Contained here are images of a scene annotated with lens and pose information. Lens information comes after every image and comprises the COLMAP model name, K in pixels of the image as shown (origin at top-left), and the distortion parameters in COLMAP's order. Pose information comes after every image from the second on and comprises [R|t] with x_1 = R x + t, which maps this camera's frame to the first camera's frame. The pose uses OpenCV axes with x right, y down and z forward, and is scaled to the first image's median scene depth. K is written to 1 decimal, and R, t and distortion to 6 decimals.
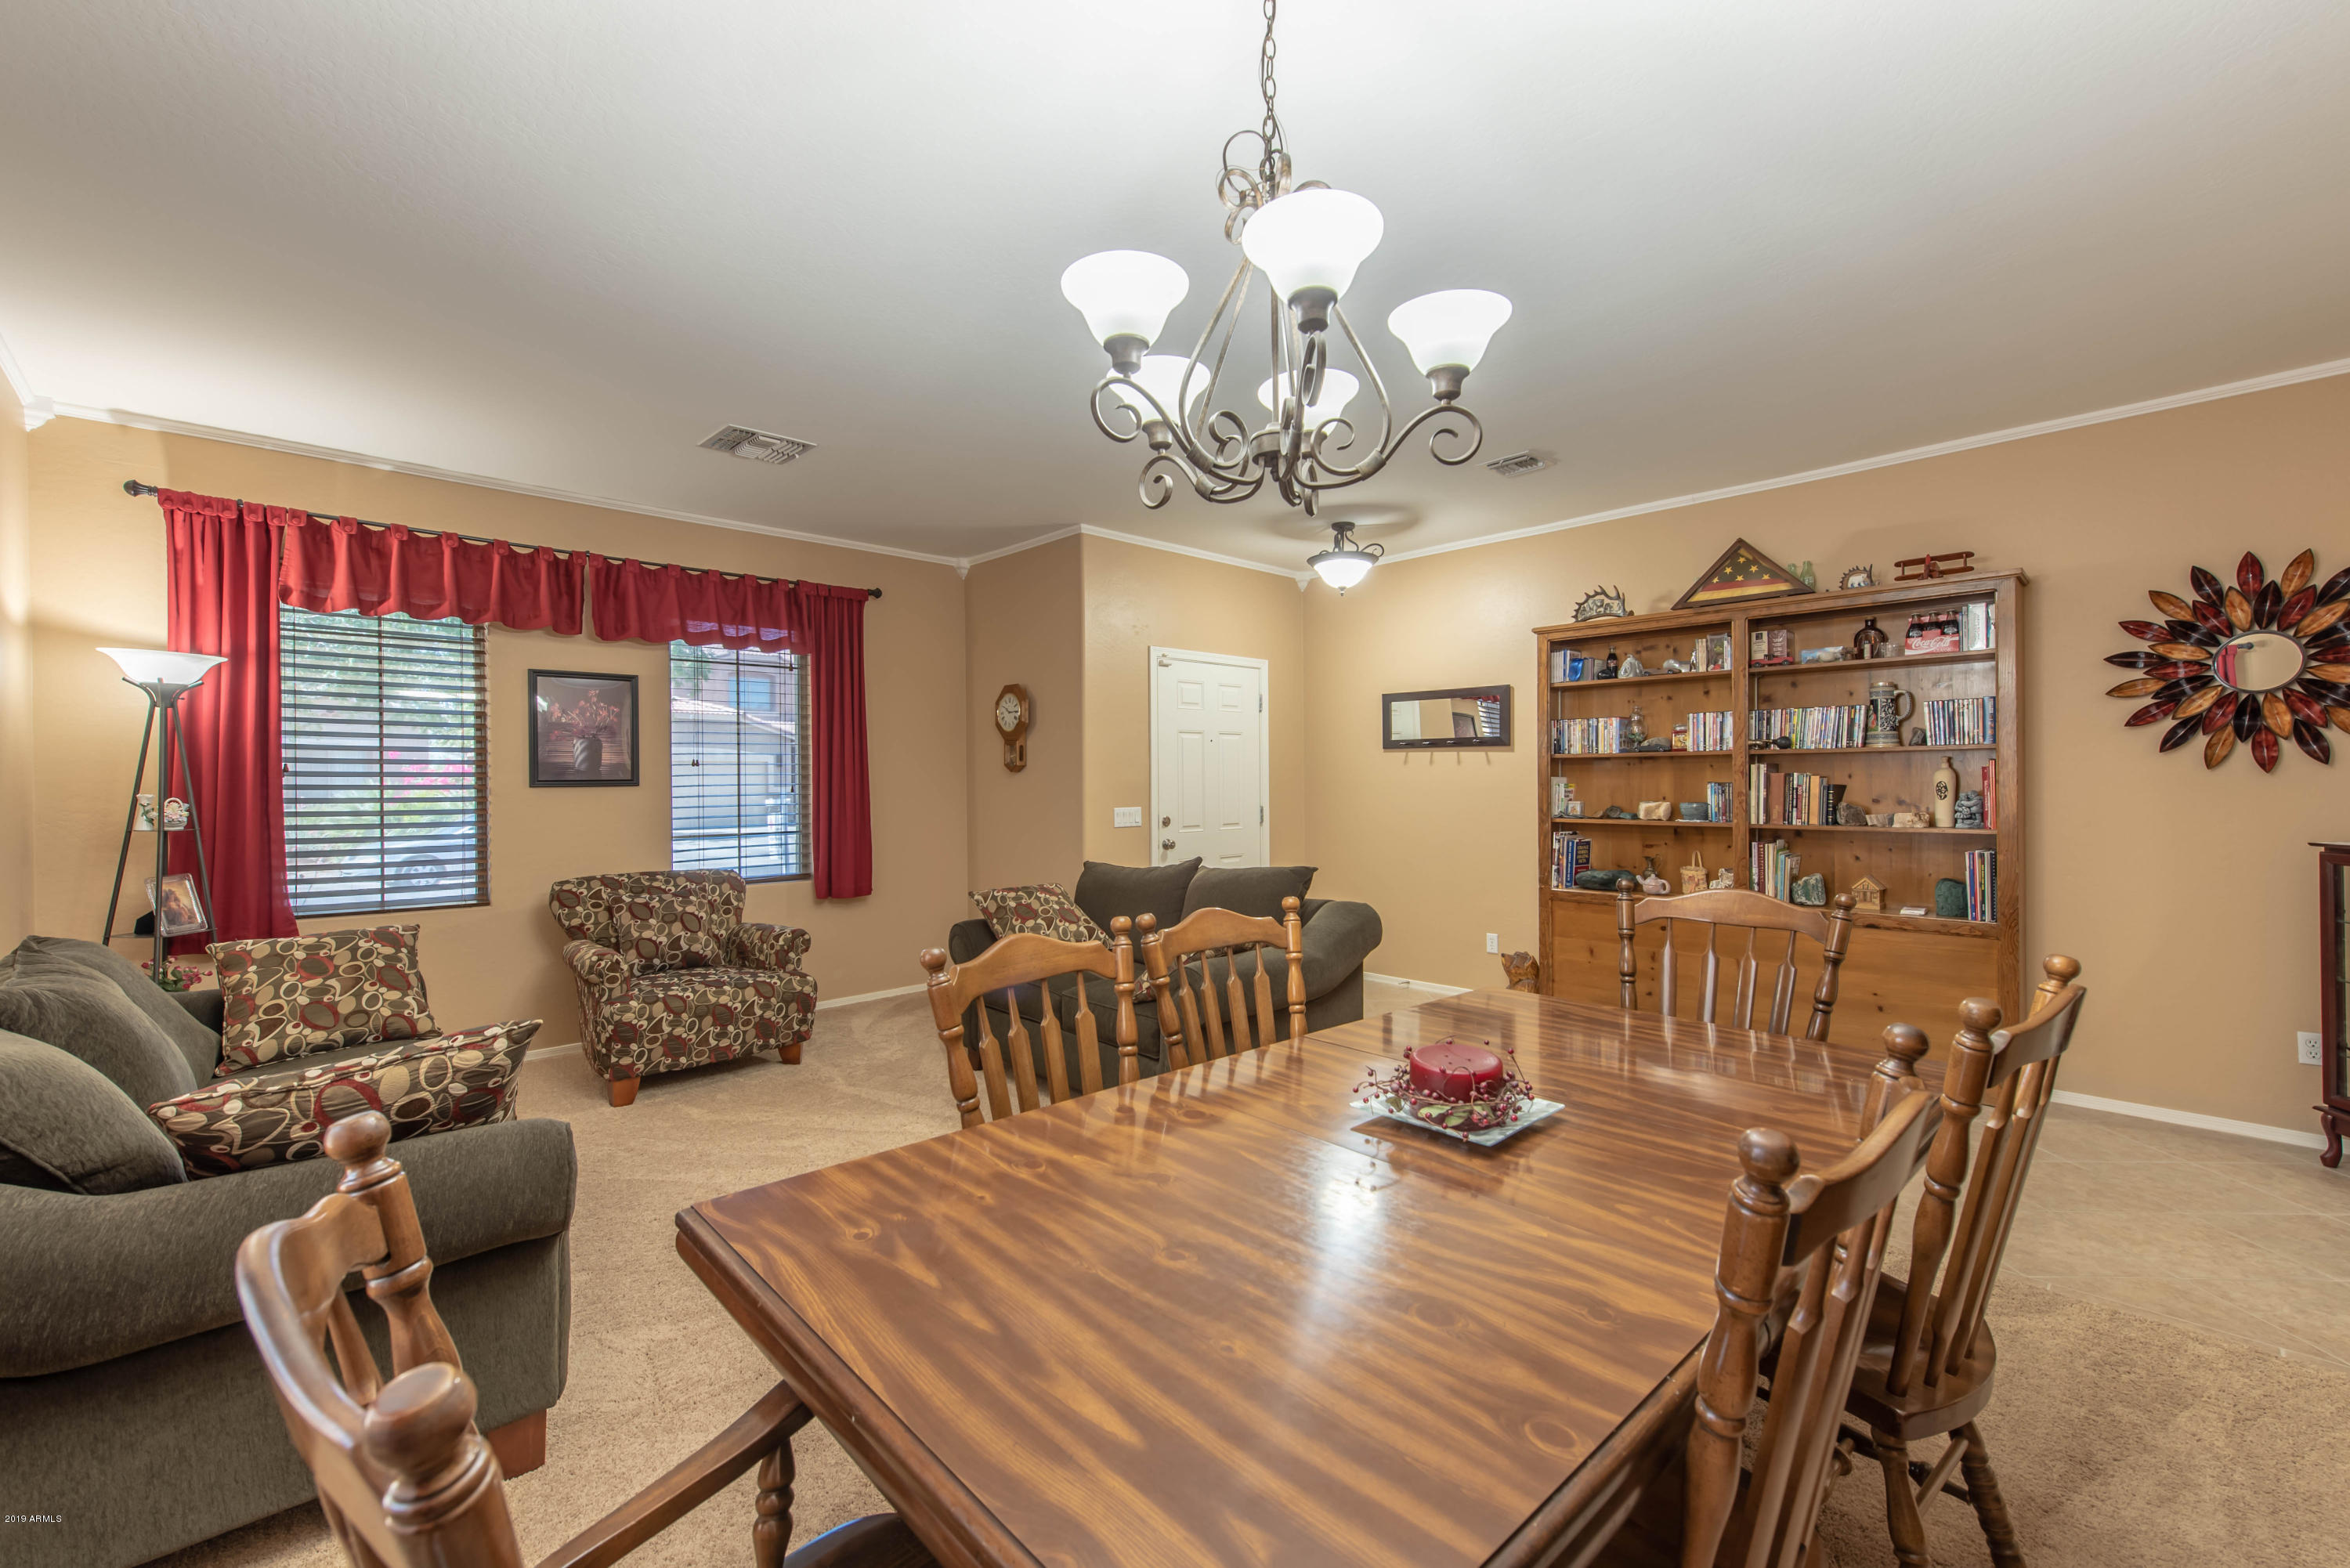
lens RADIAL K [[973.1, 0, 1193.1], [0, 973.1, 776.2], [0, 0, 1]] dist [0.016714, -0.005897]
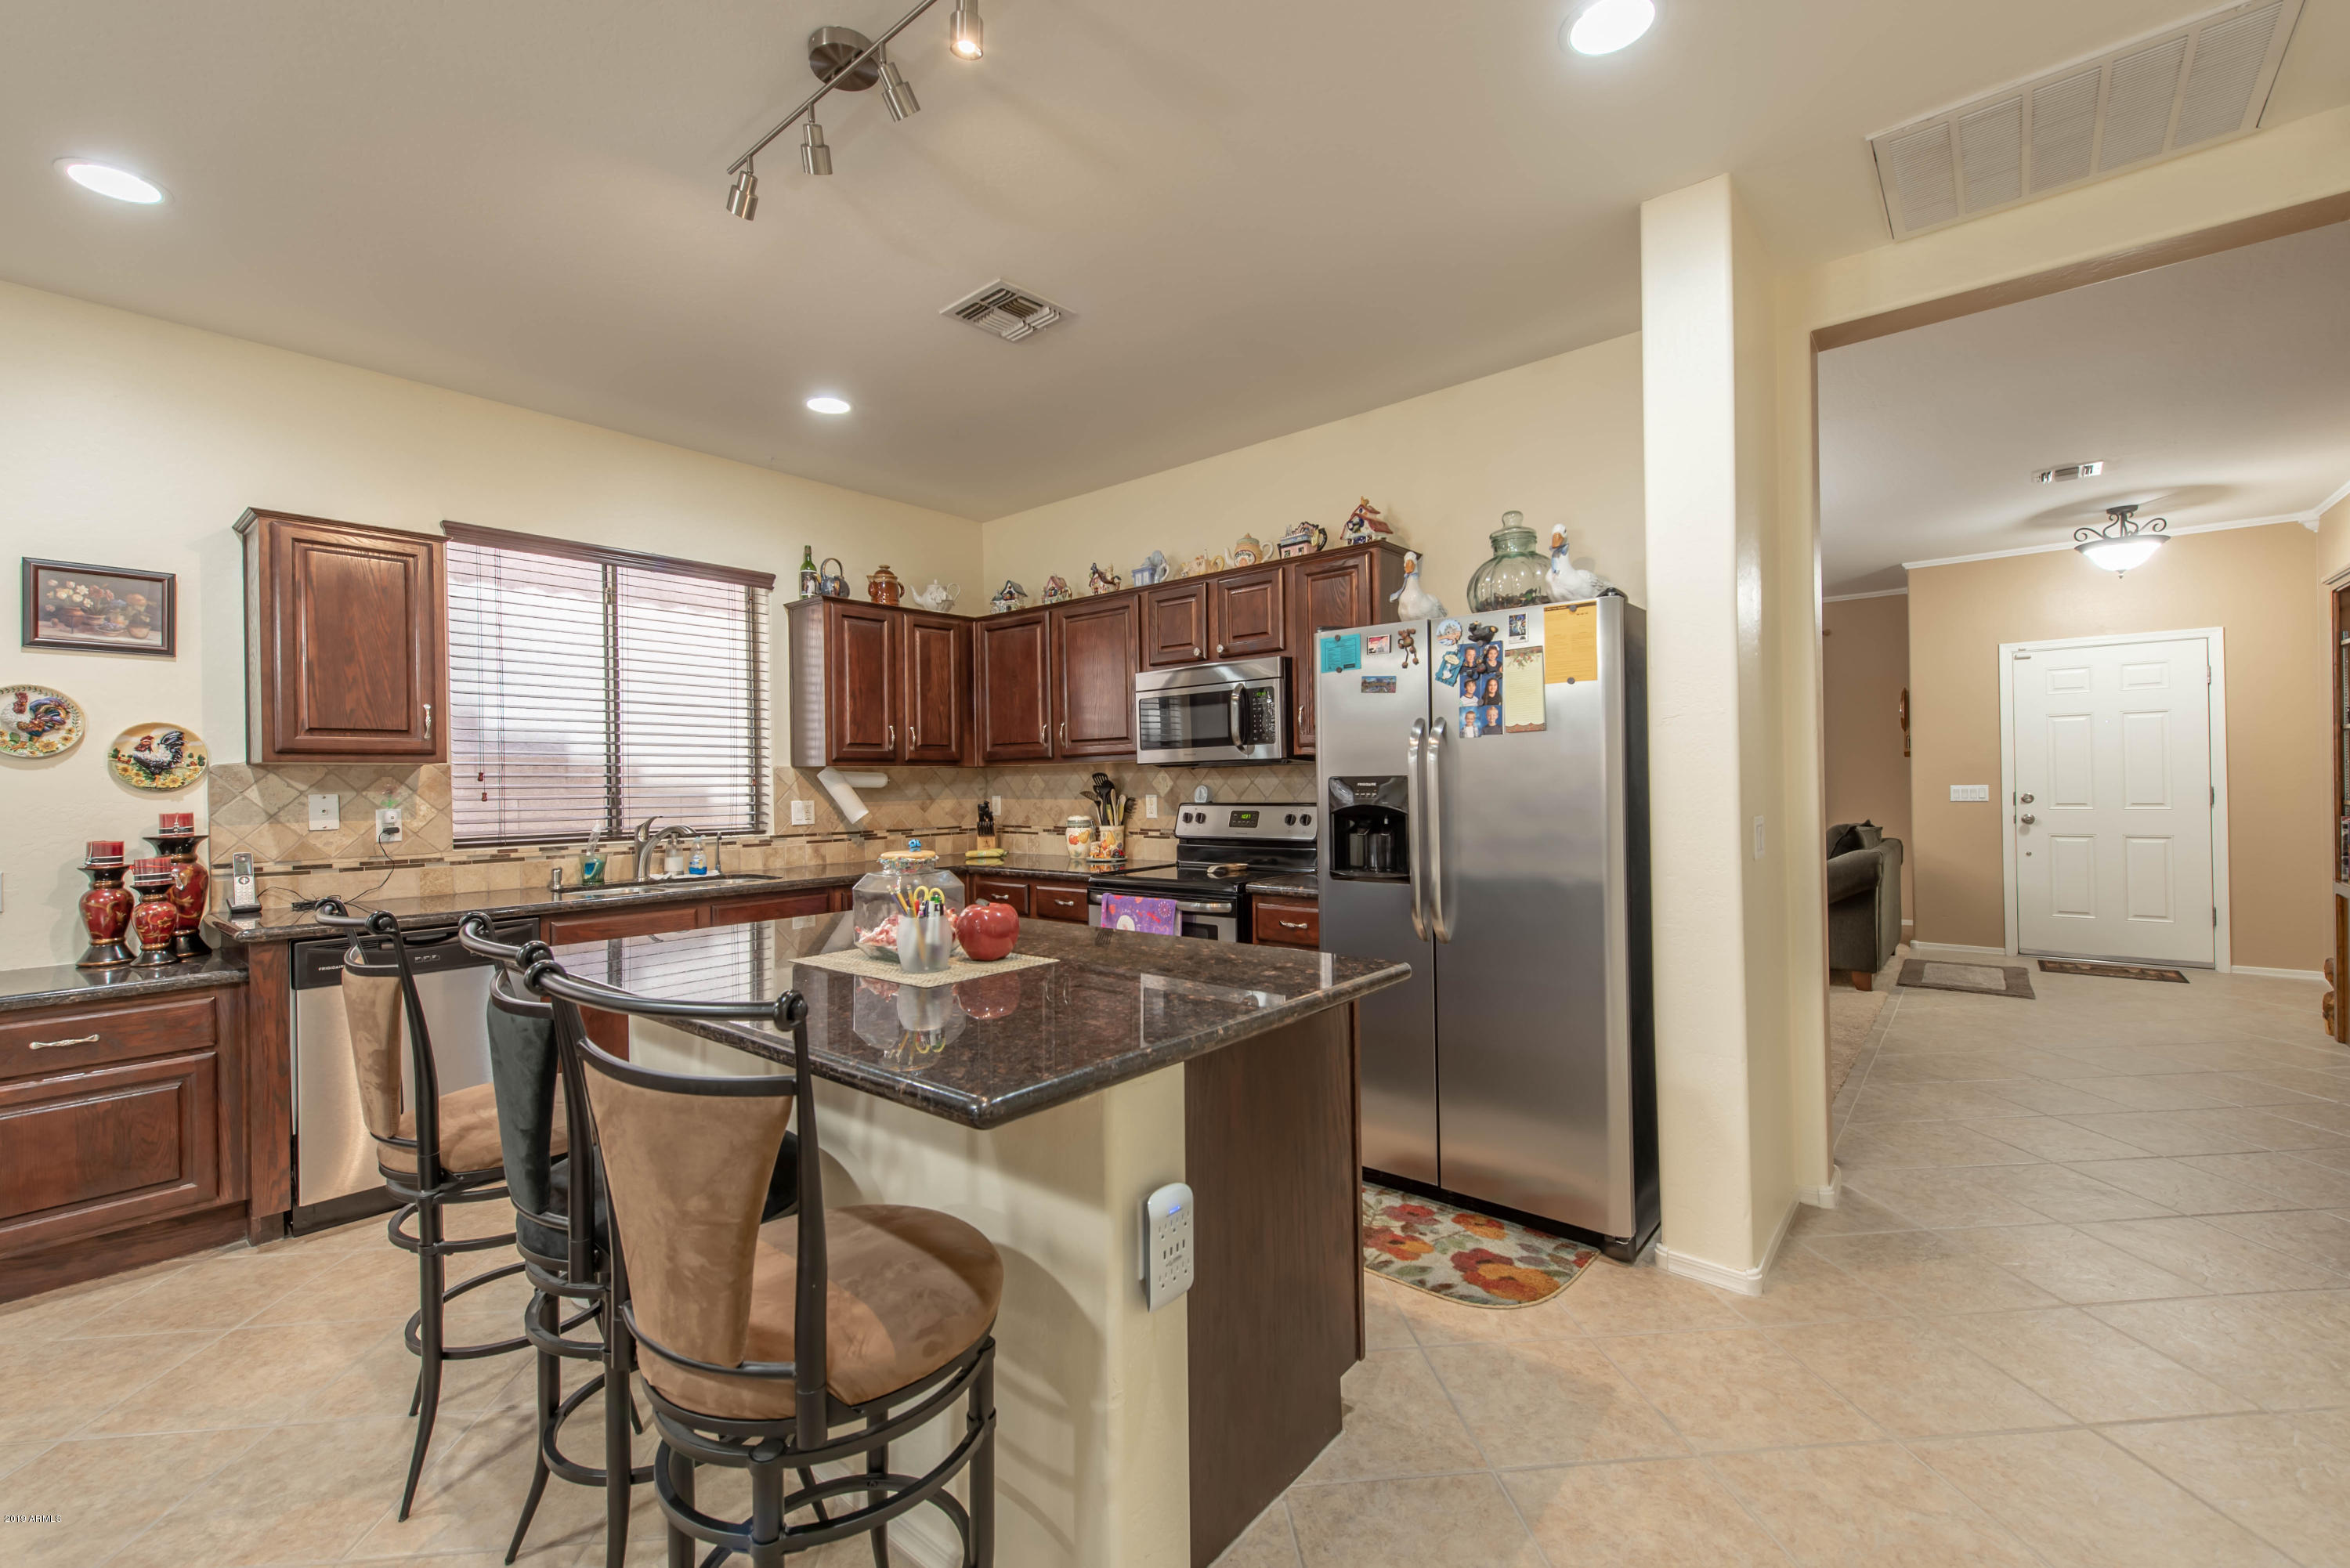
lens RADIAL K [[973.1, 0, 1191.7], [0, 973.1, 782.9], [0, 0, 1]] dist [0.016714, -0.005897]
pose [[0.113494, 0.005994, -0.993521, 1.156376], [0.017157, 0.999821, 0.007992, 0.003614], [0.993391, -0.017952, 0.113371, -0.091619]]
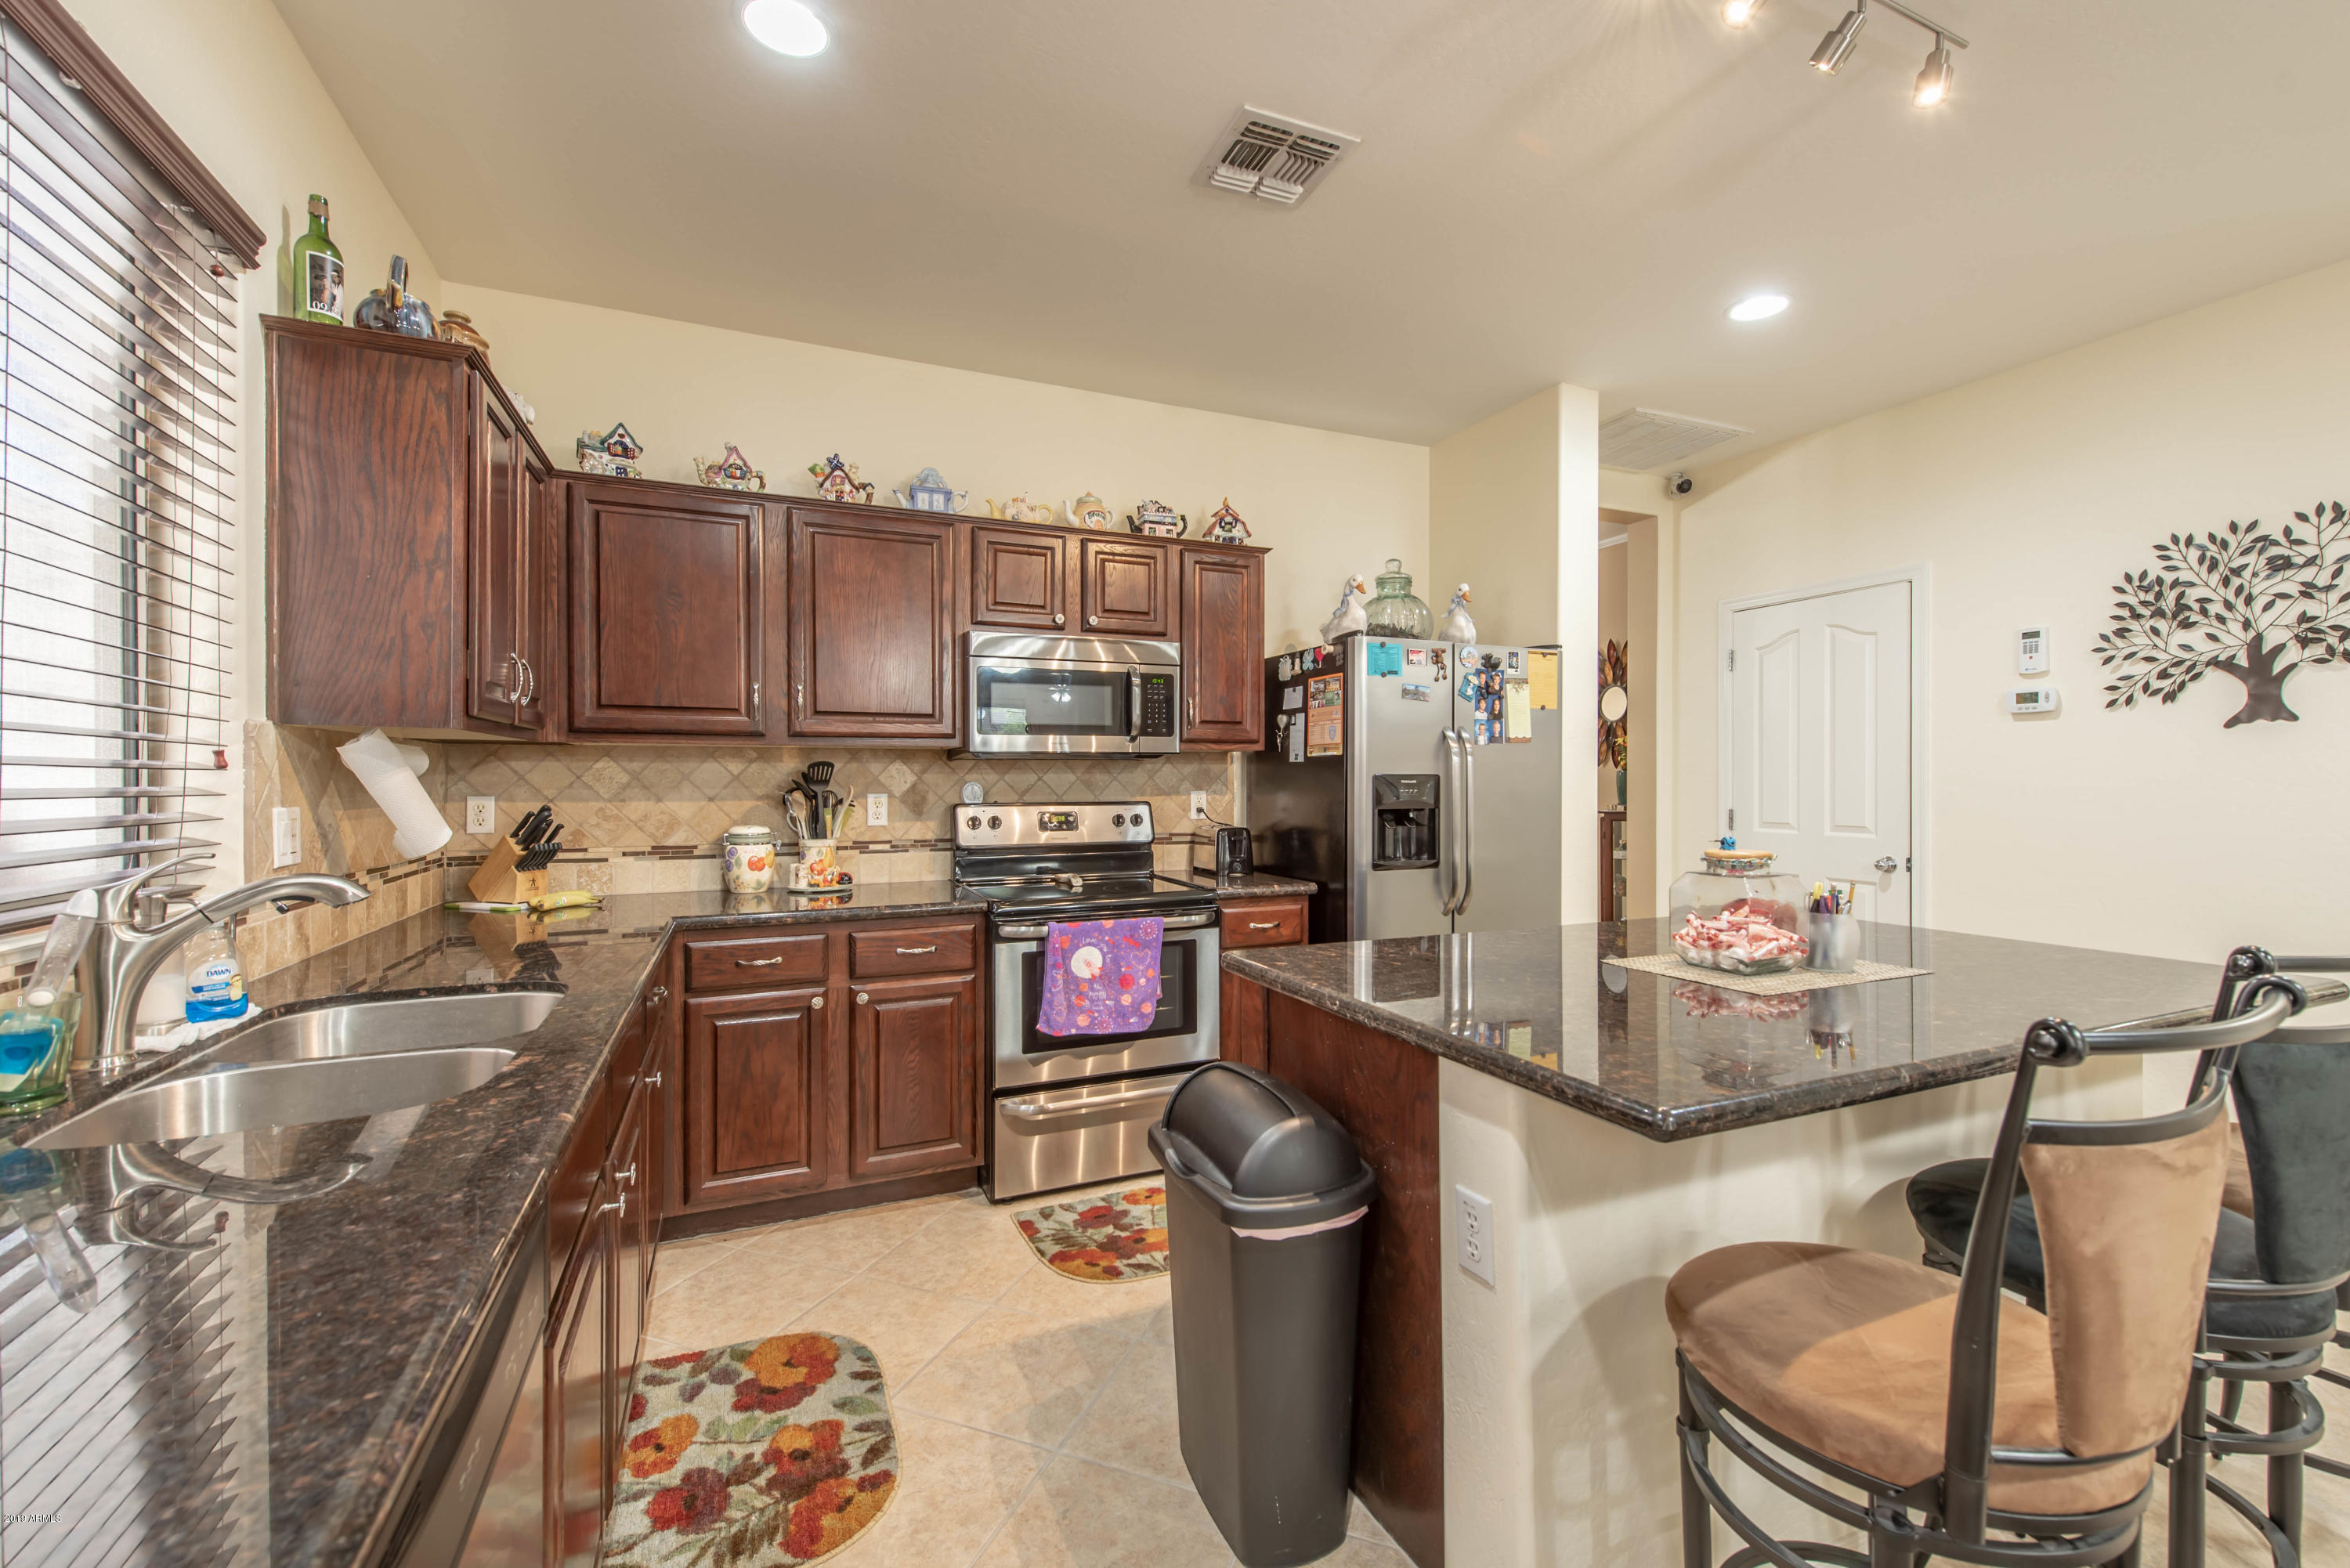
lens RADIAL K [[973.1, 0, 1174.7], [0, 973.1, 776.2], [0, 0, 1]] dist [0.016714, -0.005897]
pose [[0.941082, 0.006614, -0.338113, 0.652128], [-0.005367, 0.999975, 0.004625, 0.005207], [0.338135, -0.002538, 0.941094, -0.591192]]
